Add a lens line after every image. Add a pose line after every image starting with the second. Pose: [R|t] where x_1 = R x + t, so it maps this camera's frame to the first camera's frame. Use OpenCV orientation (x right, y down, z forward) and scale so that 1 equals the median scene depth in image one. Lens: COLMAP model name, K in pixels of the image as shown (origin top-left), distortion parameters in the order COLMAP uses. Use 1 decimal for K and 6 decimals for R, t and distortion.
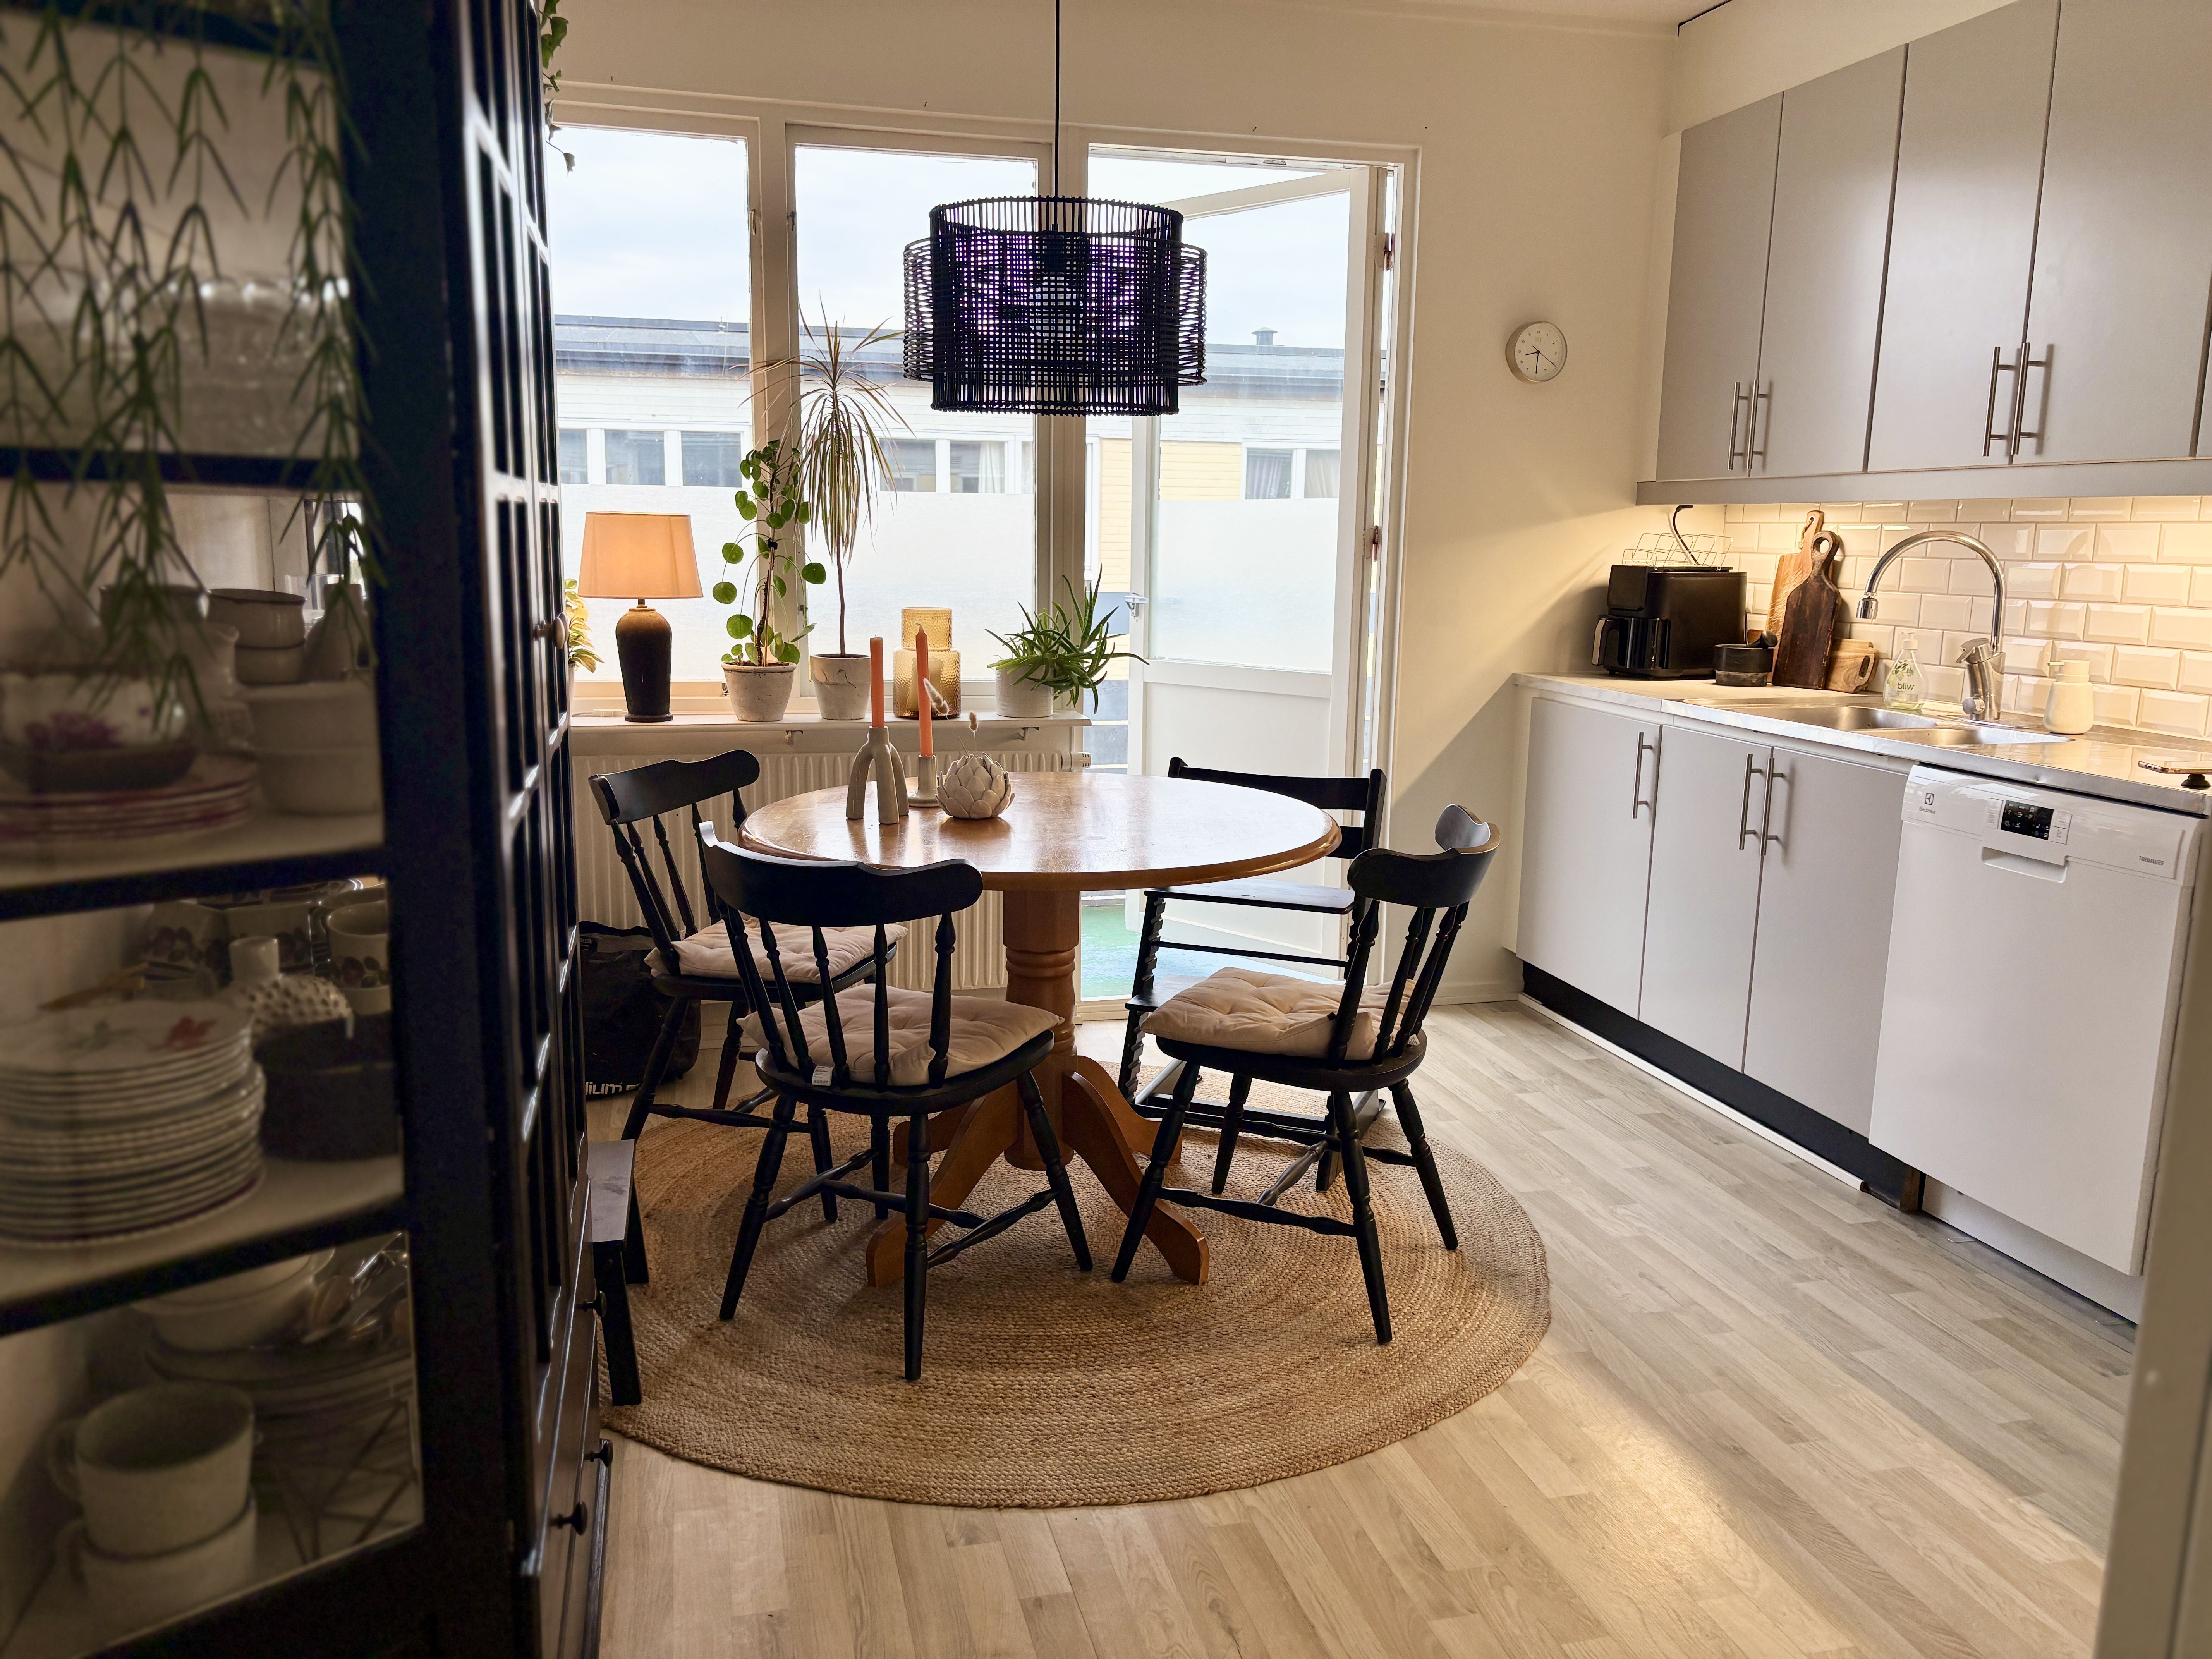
lens RADIAL K [[1633.1, 0, 1106.8], [0, 1633.1, 828.9], [0, 0, 1]] dist [0.024897, -0.022190]
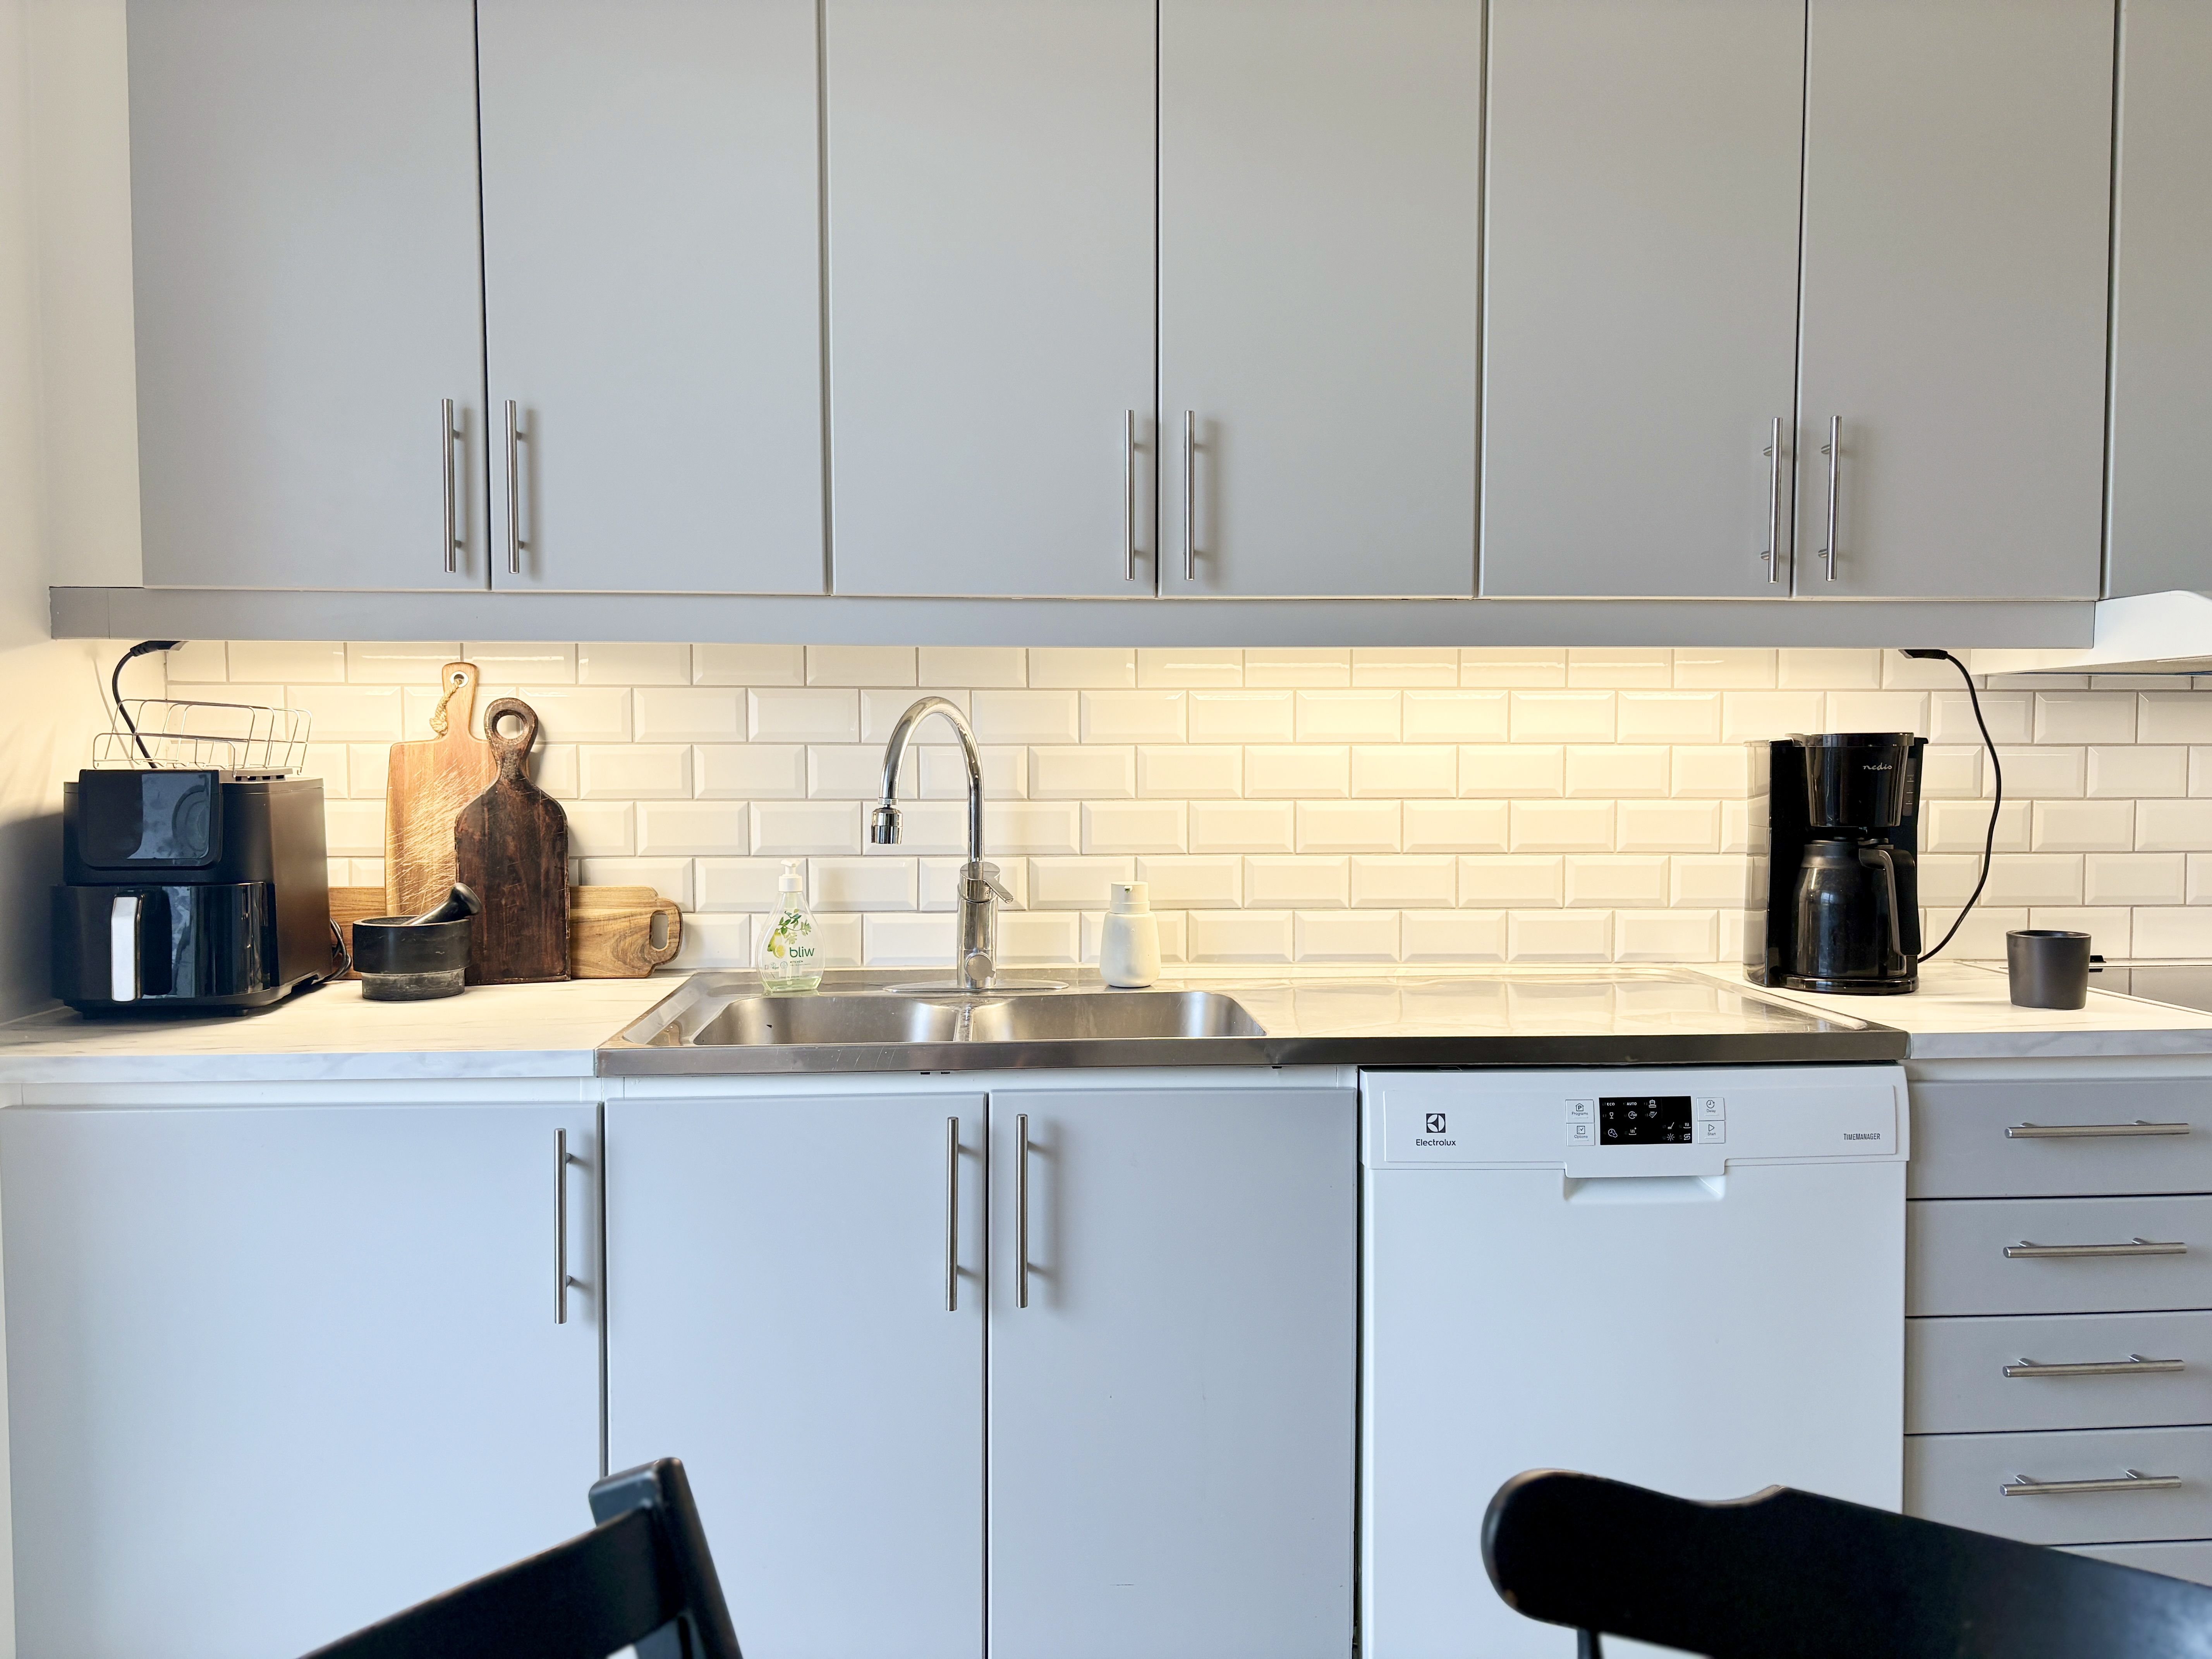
lens RADIAL K [[1633.1, 0, 1107.5], [0, 1633.1, 842.6], [0, 0, 1]] dist [0.024897, -0.022190]
pose [[0.183069, -0.060832, 0.981216, -0.075743], [0.179170, 0.983432, 0.027541, -0.114869], [-0.966635, 0.170763, 0.190936, 0.717478]]
